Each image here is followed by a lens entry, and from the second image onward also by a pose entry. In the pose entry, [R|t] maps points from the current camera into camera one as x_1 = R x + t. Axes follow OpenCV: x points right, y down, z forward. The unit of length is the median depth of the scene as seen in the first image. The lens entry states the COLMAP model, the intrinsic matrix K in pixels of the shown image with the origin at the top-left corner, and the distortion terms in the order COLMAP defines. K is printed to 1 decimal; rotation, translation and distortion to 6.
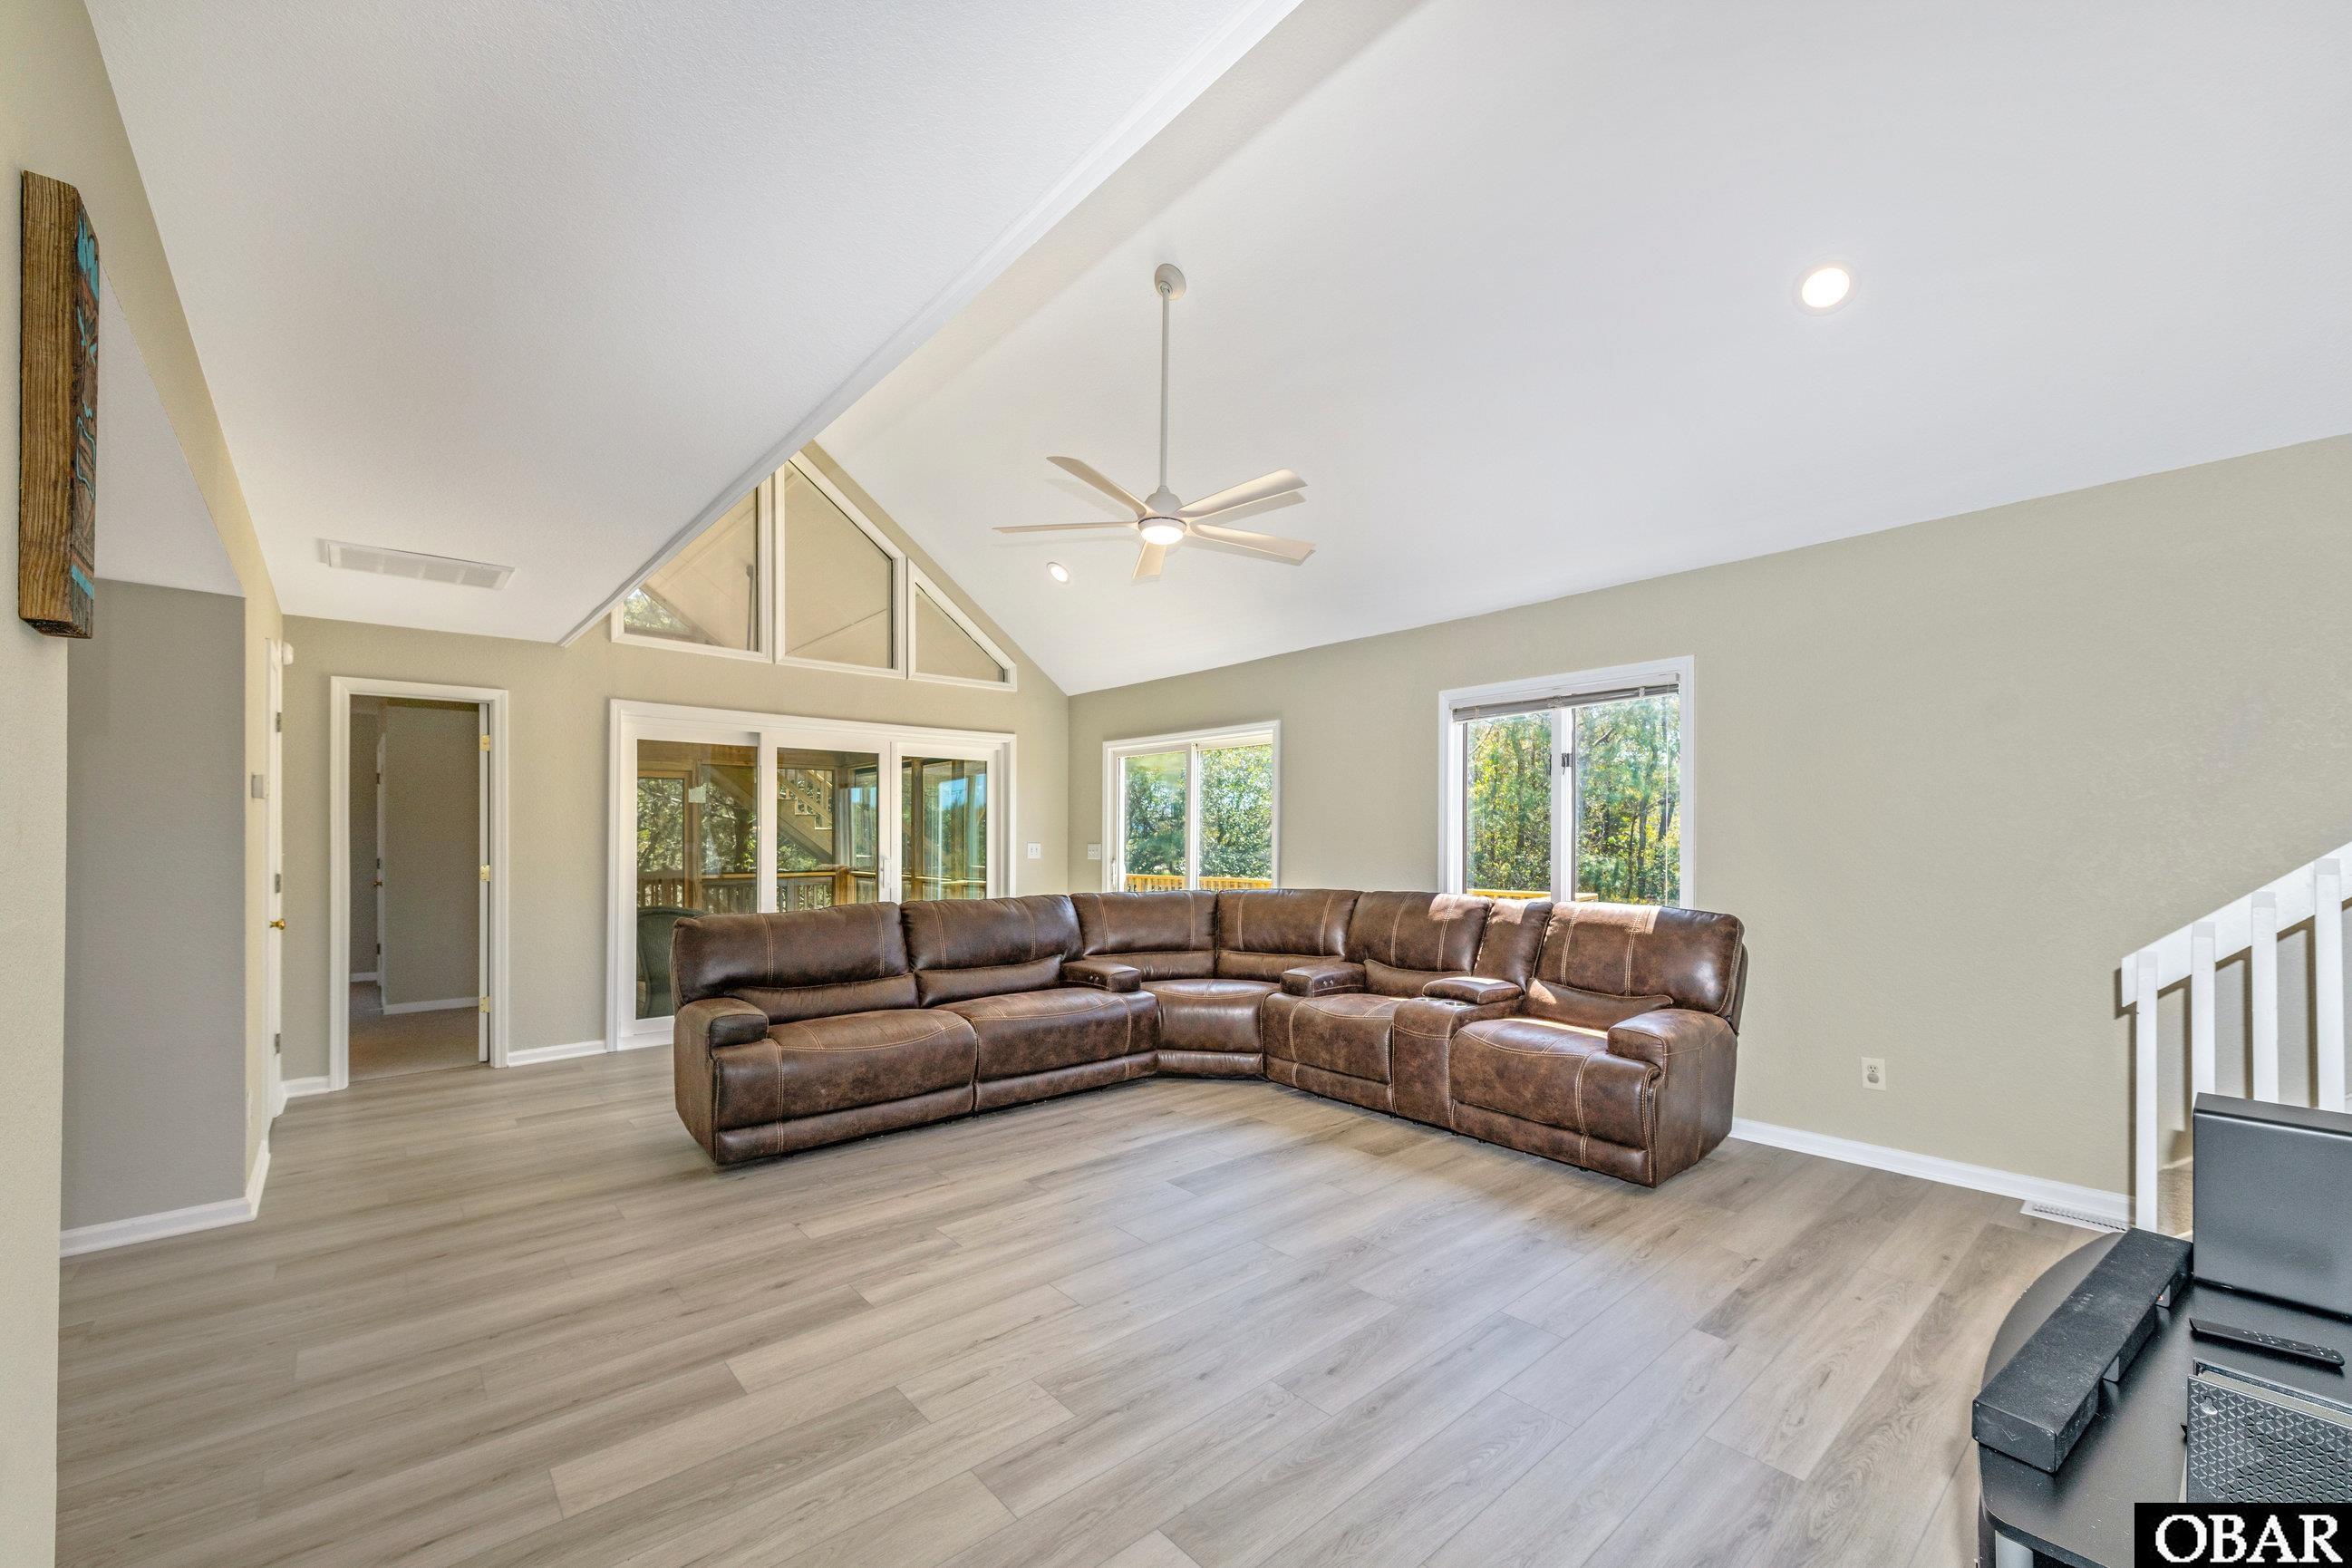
lens RADIAL K [[944.9, 0, 1147.6], [0, 944.9, 834.8], [0, 0, 1]] dist [0.016040, -0.001518]
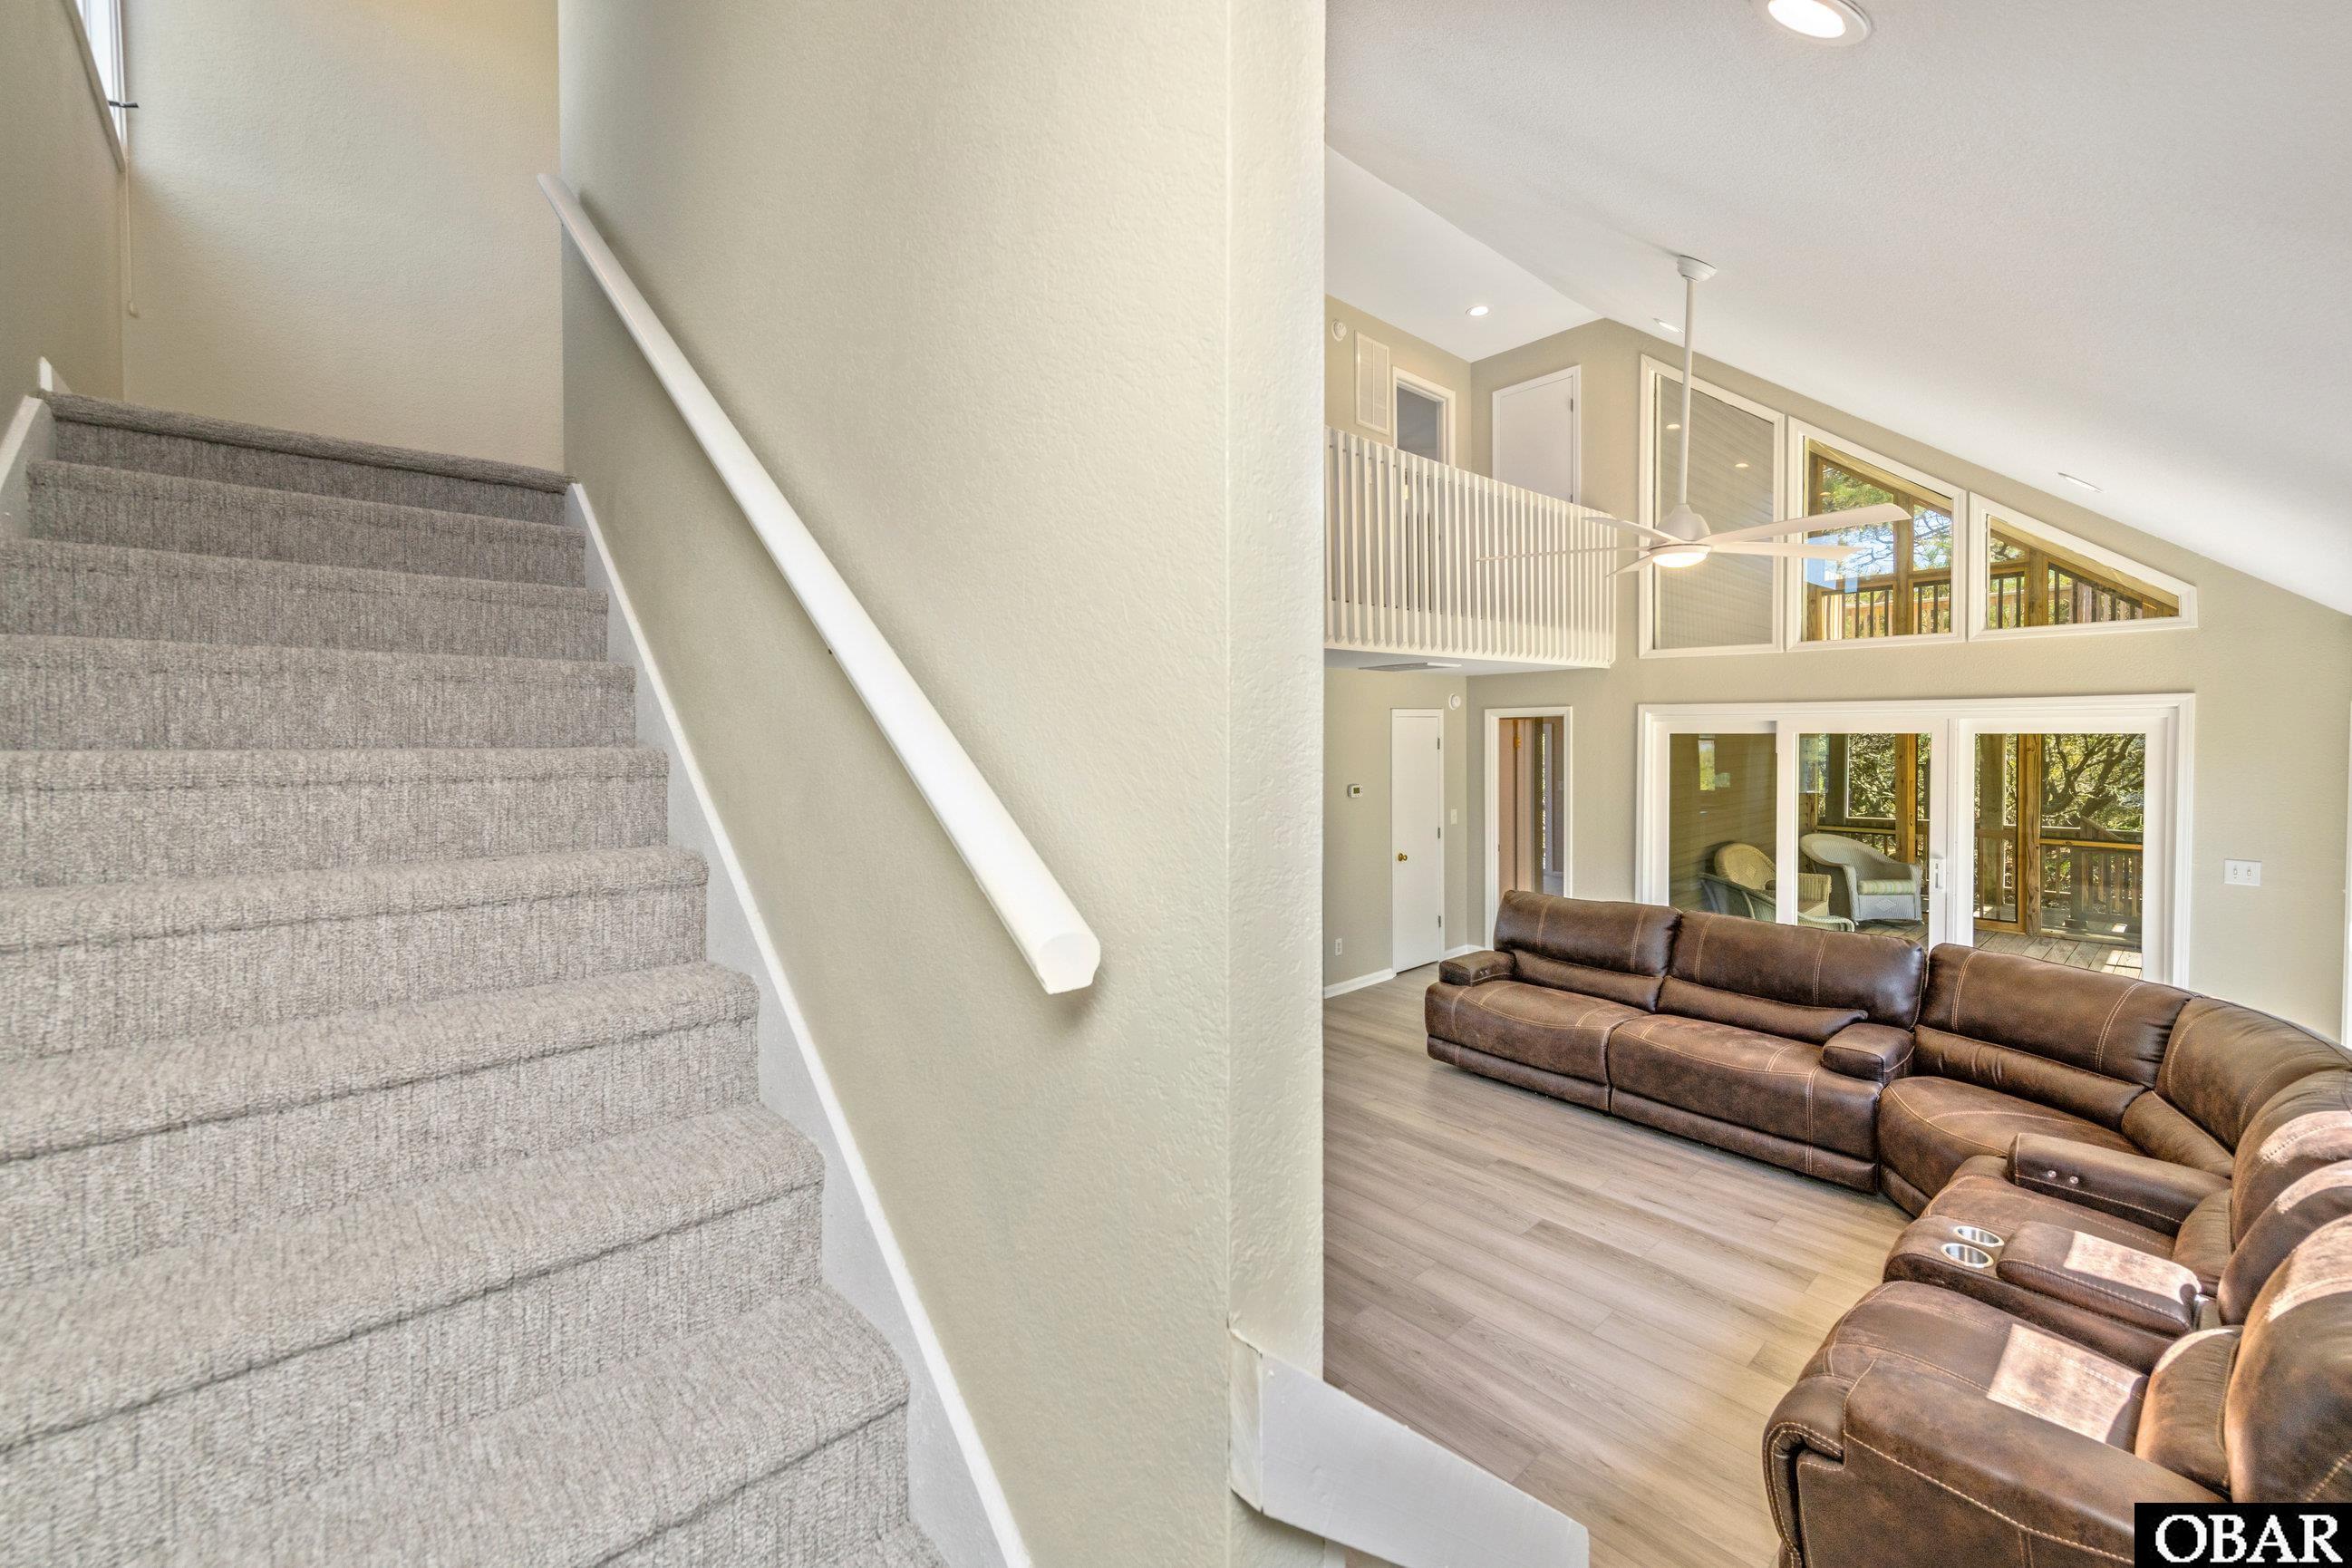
lens RADIAL K [[944.9, 0, 1174.0], [0, 944.9, 741.5], [0, 0, 1]] dist [0.016040, -0.001518]
pose [[0.042825, 0.019182, -0.998898, 0.946533], [0.007925, 0.999778, 0.019539, -0.173320], [0.999051, -0.008753, 0.042664, 0.488795]]
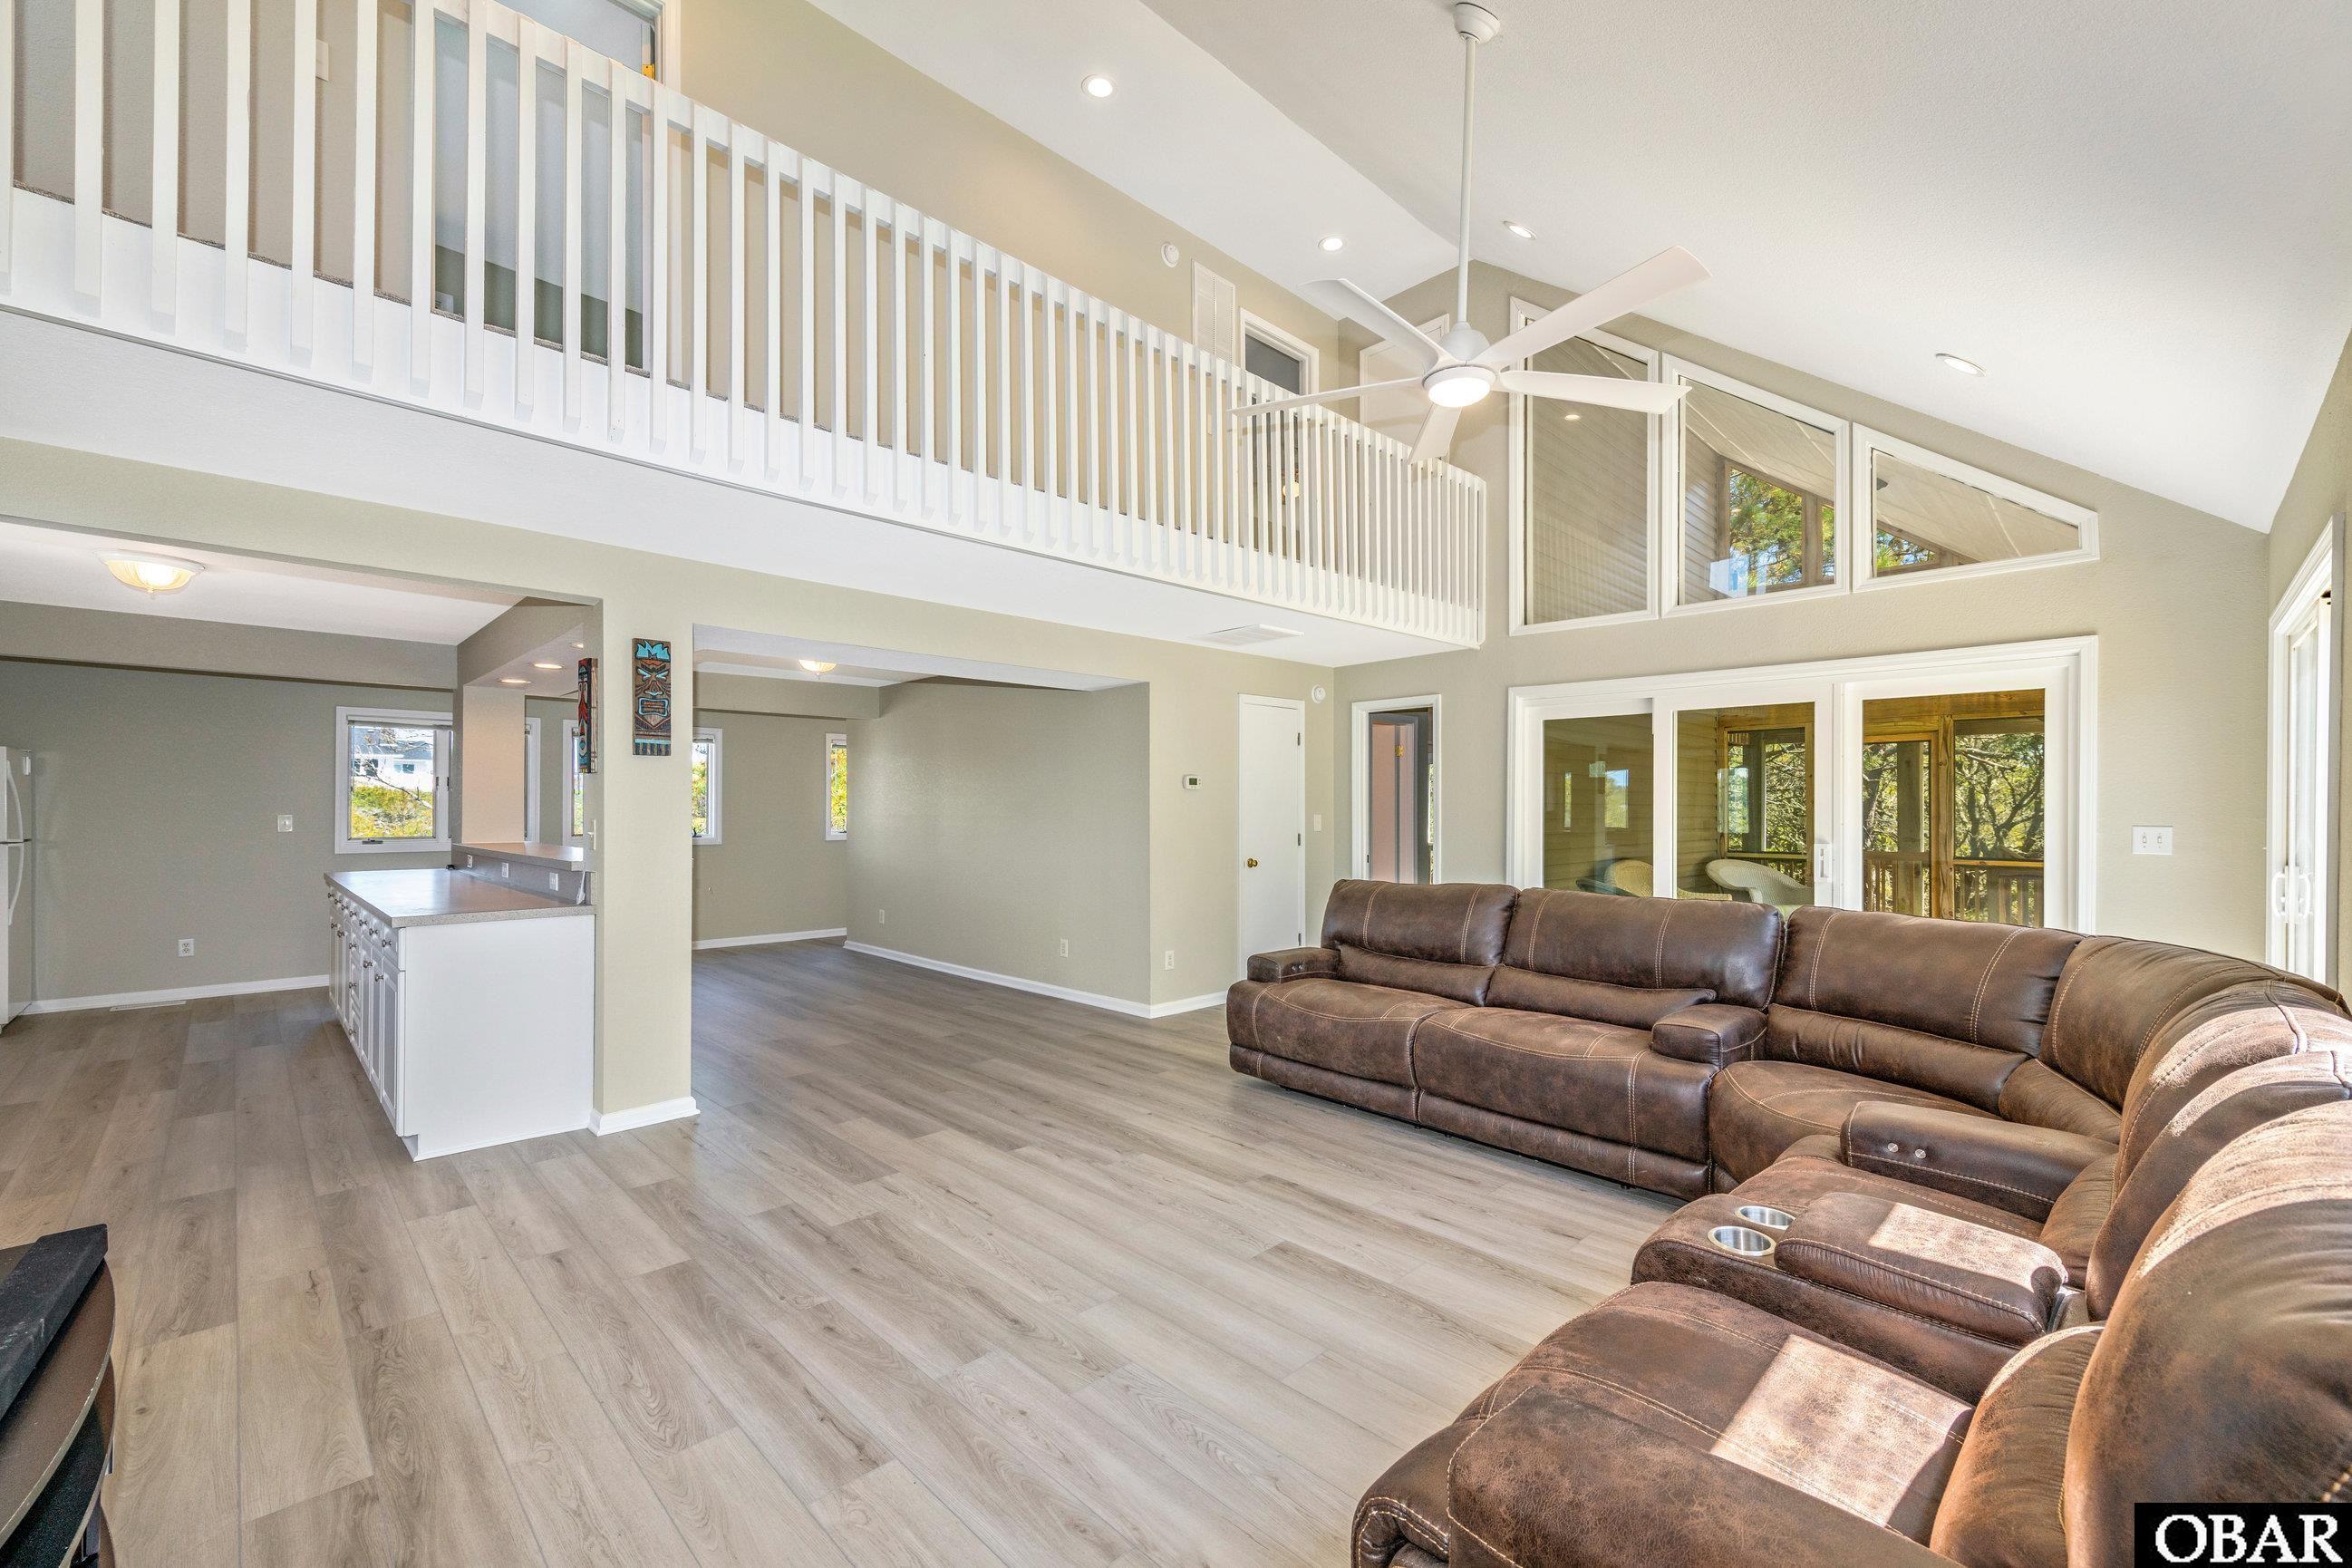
lens RADIAL K [[944.9, 0, 1183.8], [0, 944.9, 801.1], [0, 0, 1]] dist [0.016040, -0.001518]
pose [[0.081650, -0.004561, -0.996651, 0.741898], [-0.000577, 0.999989, -0.004623, -0.006900], [0.996661, 0.000953, 0.081647, 0.760197]]
